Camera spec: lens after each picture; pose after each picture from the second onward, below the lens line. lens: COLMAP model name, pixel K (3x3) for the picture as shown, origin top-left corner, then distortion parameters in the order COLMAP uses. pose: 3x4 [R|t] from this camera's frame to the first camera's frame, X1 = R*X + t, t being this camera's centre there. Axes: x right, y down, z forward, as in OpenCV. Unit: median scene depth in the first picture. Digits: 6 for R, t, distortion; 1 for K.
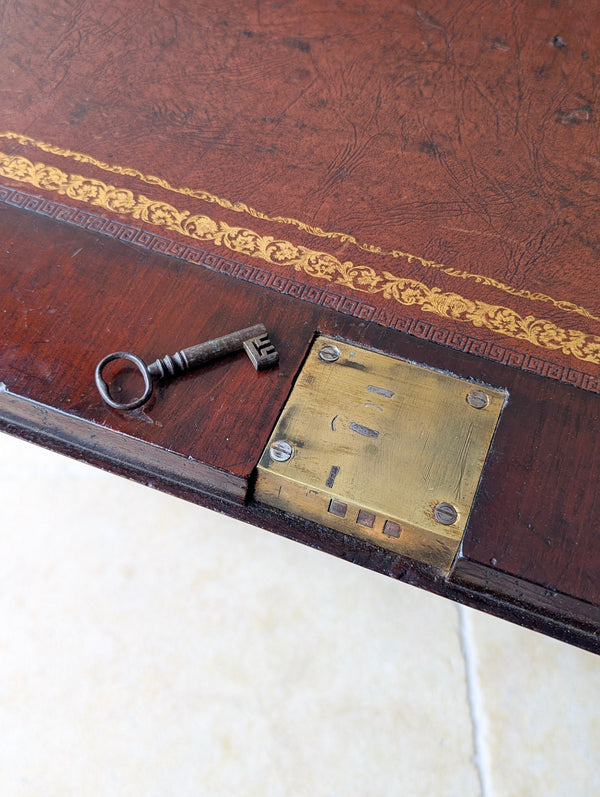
lens RADIAL K [[891.5, 0, 303.8], [0, 891.5, 397.6], [0, 0, 1]] dist [0.010319, -0.008267]
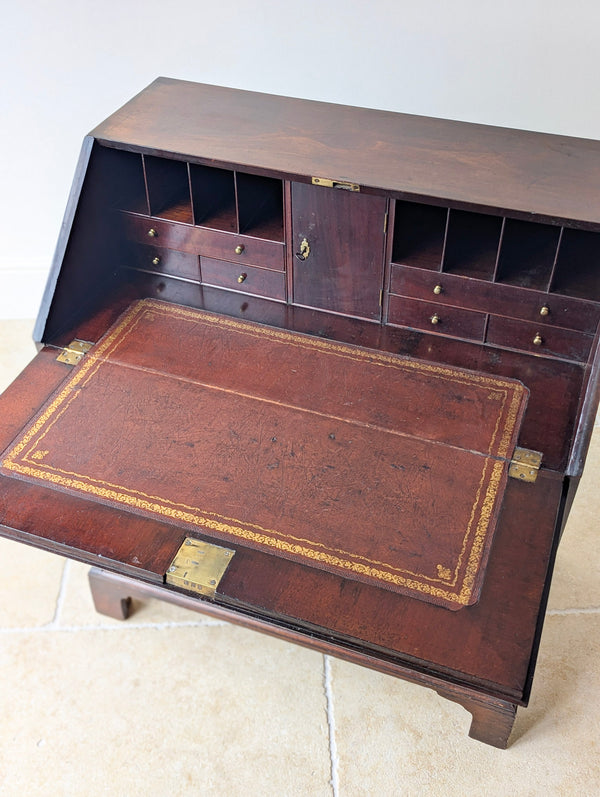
lens RADIAL K [[845.1, 0, 297.7], [0, 845.1, 386.8], [0, 0, 1]] dist [0.066566, -0.021623]
pose [[0.999116, -0.040485, -0.011365, 0.484584], [0.036386, 0.967833, -0.248948, 0.191185], [0.021078, 0.248314, 0.968450, -2.255854]]
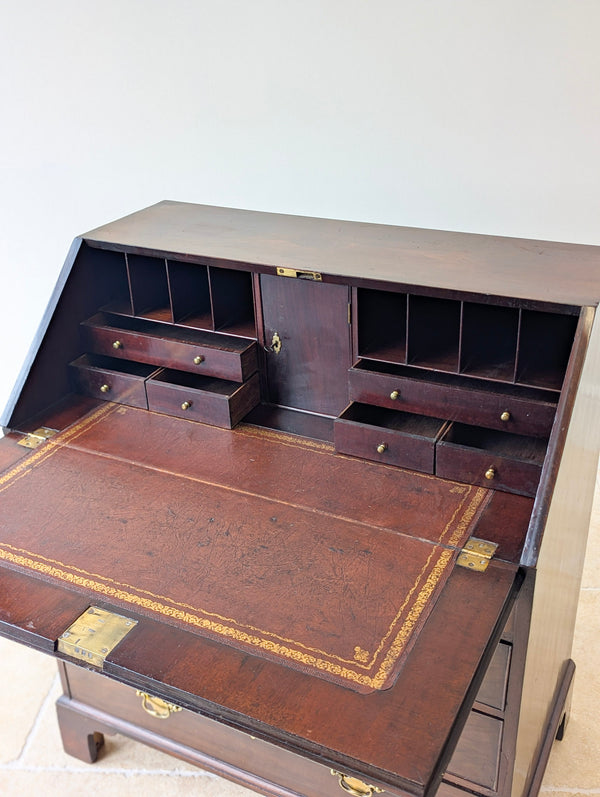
lens RADIAL K [[845.8, 0, 309.1], [0, 845.8, 396.6], [0, 0, 1]] dist [0.047943, -0.008962]
pose [[0.993886, -0.016227, -0.109214, 1.081888], [-0.037008, 0.882965, -0.467978, 0.632835], [0.104026, 0.469159, 0.876966, -1.890413]]
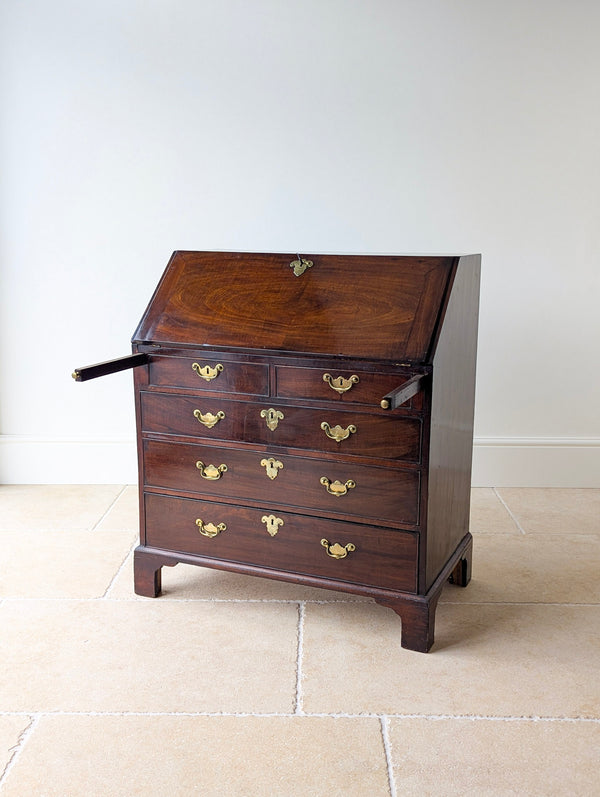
lens RADIAL K [[837.9, 0, 296.4], [0, 837.9, 400.2], [0, 0, 1]] dist [0.069749, -0.021587]
pose [[0.998672, -0.021908, -0.046624, 0.854600], [-0.016327, 0.723805, -0.689811, 3.963671], [0.048859, 0.689657, 0.722486, -3.023739]]
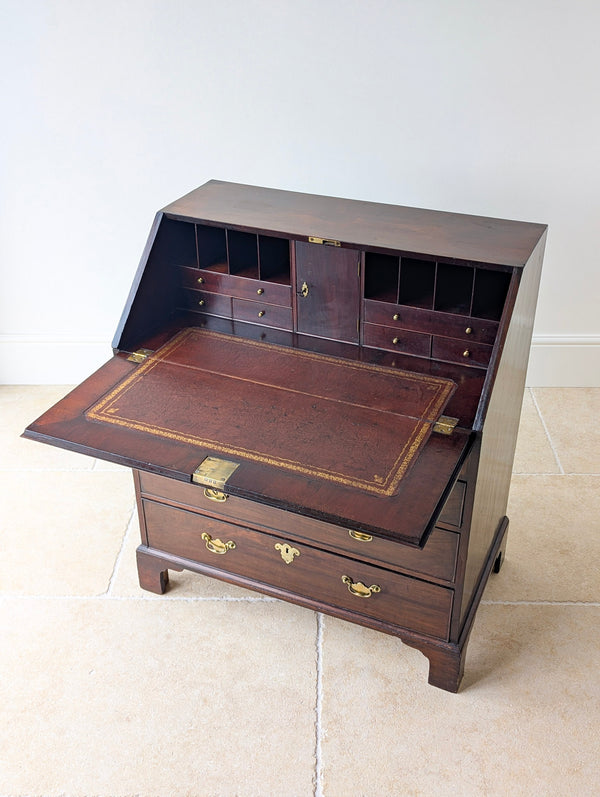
lens RADIAL K [[841.2, 0, 303.1], [0, 841.2, 398.0], [0, 0, 1]] dist [0.073397, -0.014860]
pose [[0.997982, -0.013009, -0.062143, 0.826779], [-0.012944, 0.916535, -0.399745, 1.480426], [0.062156, 0.399743, 0.914518, -3.410115]]
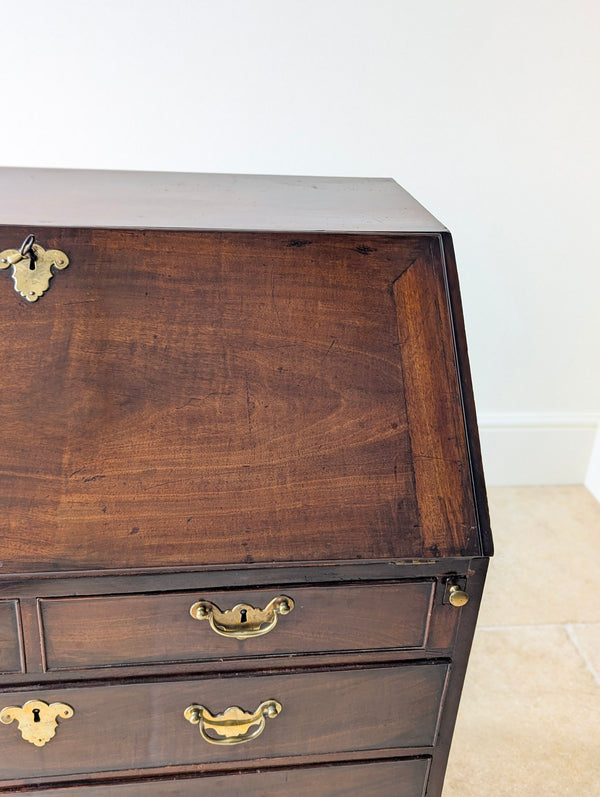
lens RADIAL K [[855.4, 0, 298.2], [0, 855.4, 398.2], [0, 0, 1]] dist [0.050200, -0.019225]
pose [[0.867327, -0.199274, 0.456107, 0.076460], [0.391376, 0.839197, -0.377588, 0.068017], [-0.307521, 0.506002, 0.805849, -0.897302]]
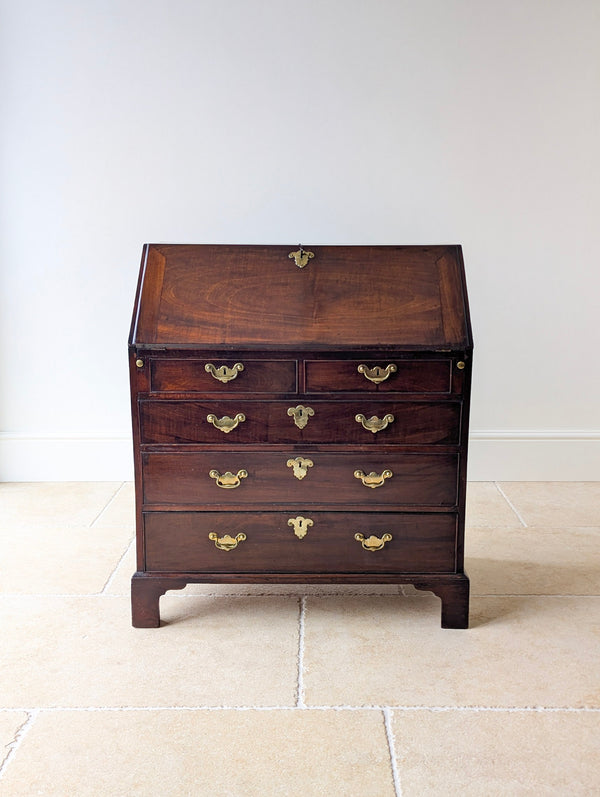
lens RADIAL K [[841.2, 0, 303.1], [0, 841.2, 398.0], [0, 0, 1]] dist [0.073397, -0.014860]
pose [[0.937786, -0.103721, 0.331361, -1.663118], [0.303306, 0.709239, -0.636384, 3.491120], [-0.169007, 0.697296, 0.696574, -2.705550]]
